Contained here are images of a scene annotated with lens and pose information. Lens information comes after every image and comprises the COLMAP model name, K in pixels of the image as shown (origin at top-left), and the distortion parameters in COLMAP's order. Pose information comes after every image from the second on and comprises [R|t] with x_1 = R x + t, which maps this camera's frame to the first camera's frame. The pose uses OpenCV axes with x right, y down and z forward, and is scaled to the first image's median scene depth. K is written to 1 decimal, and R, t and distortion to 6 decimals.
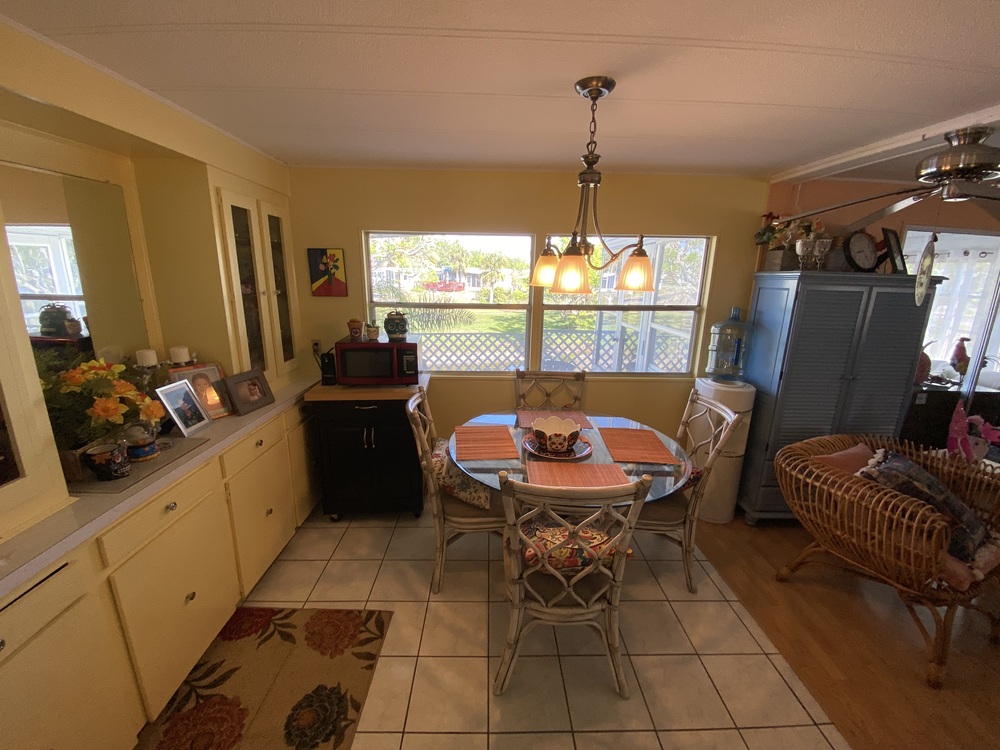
lens RADIAL K [[399.7, 0, 486.0], [0, 399.7, 374.0], [0, 0, 1]] dist [0.001785, -0.013639]
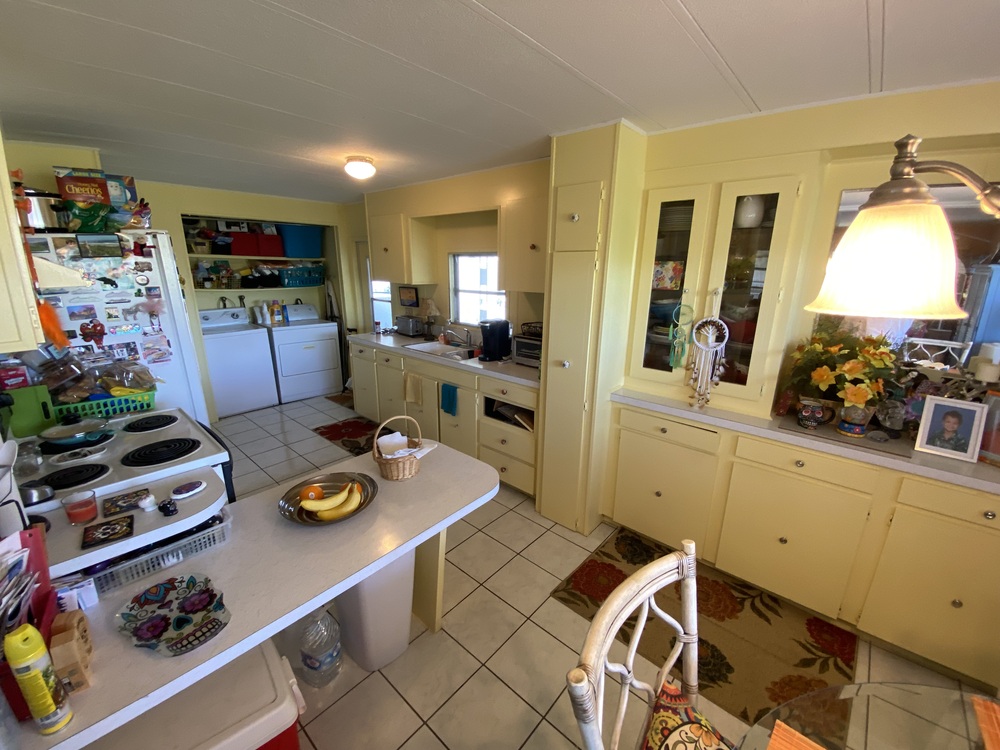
lens RADIAL K [[399.7, 0, 486.0], [0, 399.7, 374.0], [0, 0, 1]] dist [0.001785, -0.013639]
pose [[-0.675380, 0.176501, -0.716037, 0.396295], [-0.191170, 0.895847, 0.401139, -0.125921], [0.712261, 0.407806, -0.571295, 0.511963]]
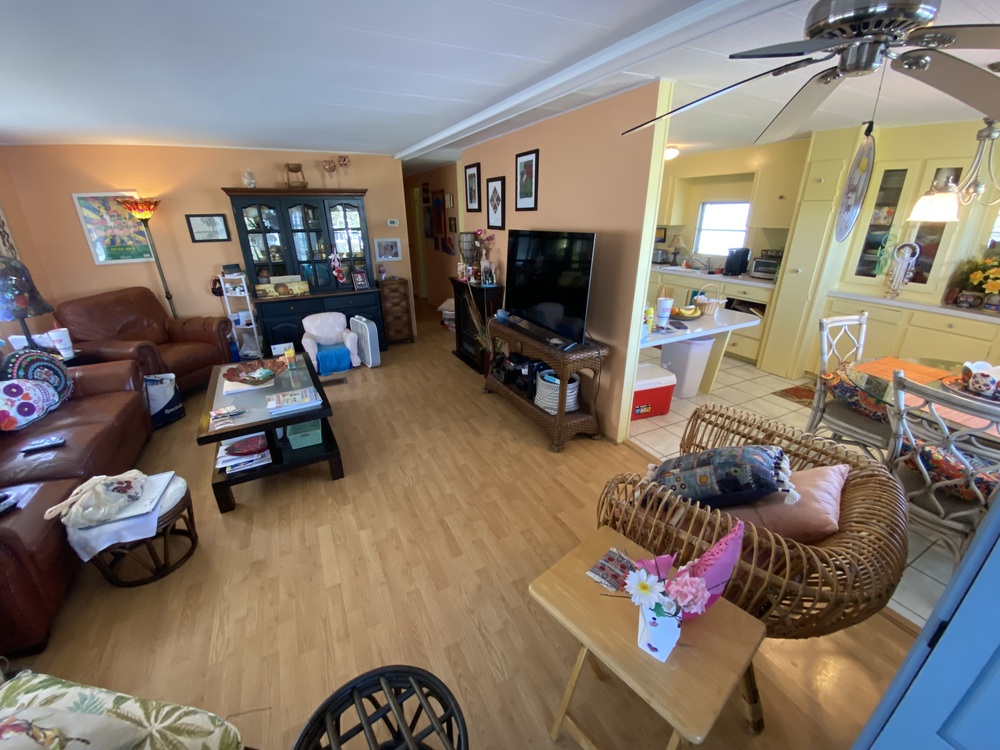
lens RADIAL K [[399.7, 0, 486.0], [0, 399.7, 374.0], [0, 0, 1]] dist [0.001785, -0.013639]
pose [[-0.897872, 0.164383, -0.408416, 1.403577], [-0.101502, 0.825395, 0.555356, -0.213806], [0.428396, 0.540094, -0.724414, 0.925045]]
